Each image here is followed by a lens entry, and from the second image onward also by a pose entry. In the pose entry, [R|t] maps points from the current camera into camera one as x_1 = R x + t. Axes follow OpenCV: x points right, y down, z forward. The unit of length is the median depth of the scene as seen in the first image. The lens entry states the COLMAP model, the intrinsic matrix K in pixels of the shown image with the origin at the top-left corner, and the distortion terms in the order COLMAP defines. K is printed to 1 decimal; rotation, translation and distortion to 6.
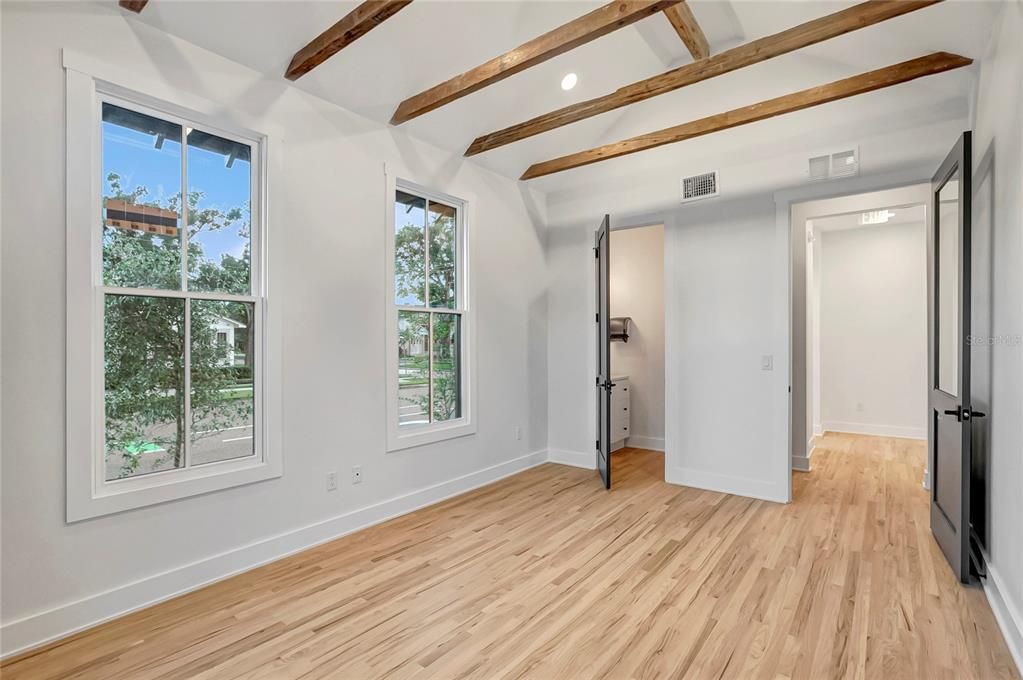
lens RADIAL K [[464.2, 0, 514.7], [0, 464.2, 337.2], [0, 0, 1]] dist [-0.002337, 0.002160]
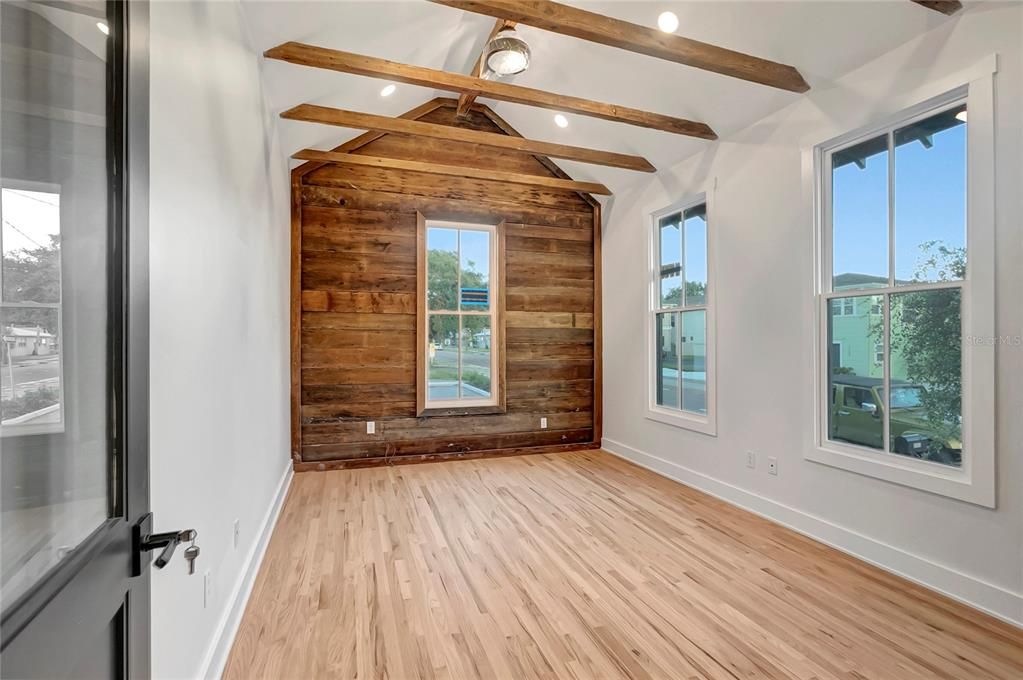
lens RADIAL K [[464.2, 0, 498.2], [0, 464.2, 334.7], [0, 0, 1]] dist [-0.002337, 0.002160]
pose [[-0.546311, -0.013753, -0.837470, 1.017547], [0.003449, 0.999820, -0.018669, 0.034655], [0.837576, -0.013087, -0.546165, 1.284303]]
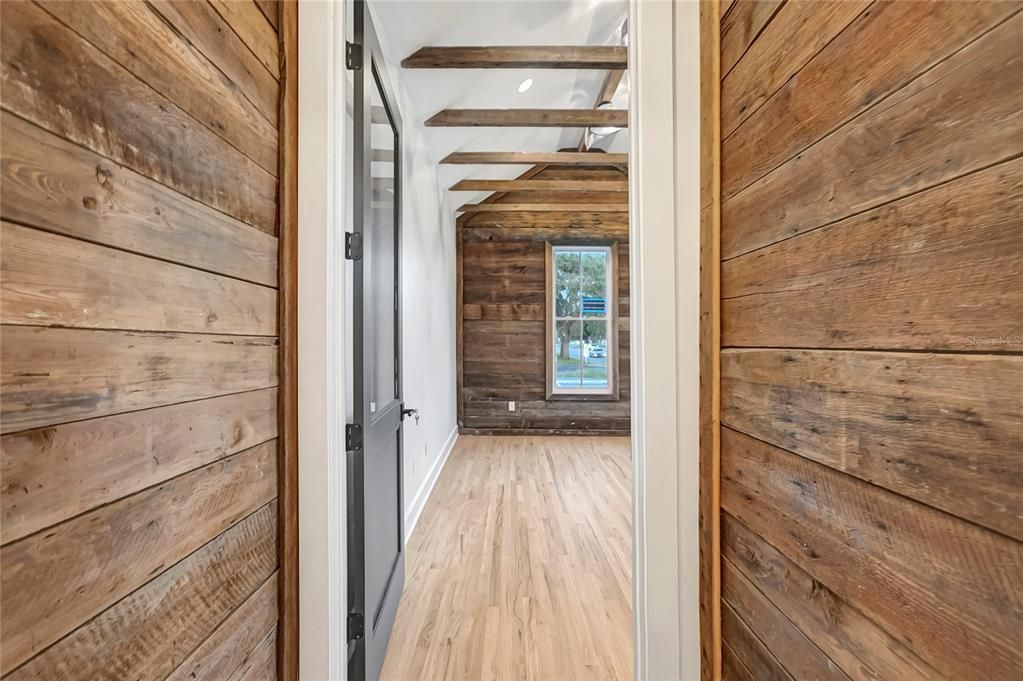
lens RADIAL K [[464.2, 0, 506.4], [0, 464.2, 338.8], [0, 0, 1]] dist [-0.002337, 0.002160]
pose [[-0.783087, -0.006825, -0.621875, 1.271578], [0.000175, 0.999937, -0.011196, 0.038029], [0.621913, -0.008877, -0.783036, 1.716145]]
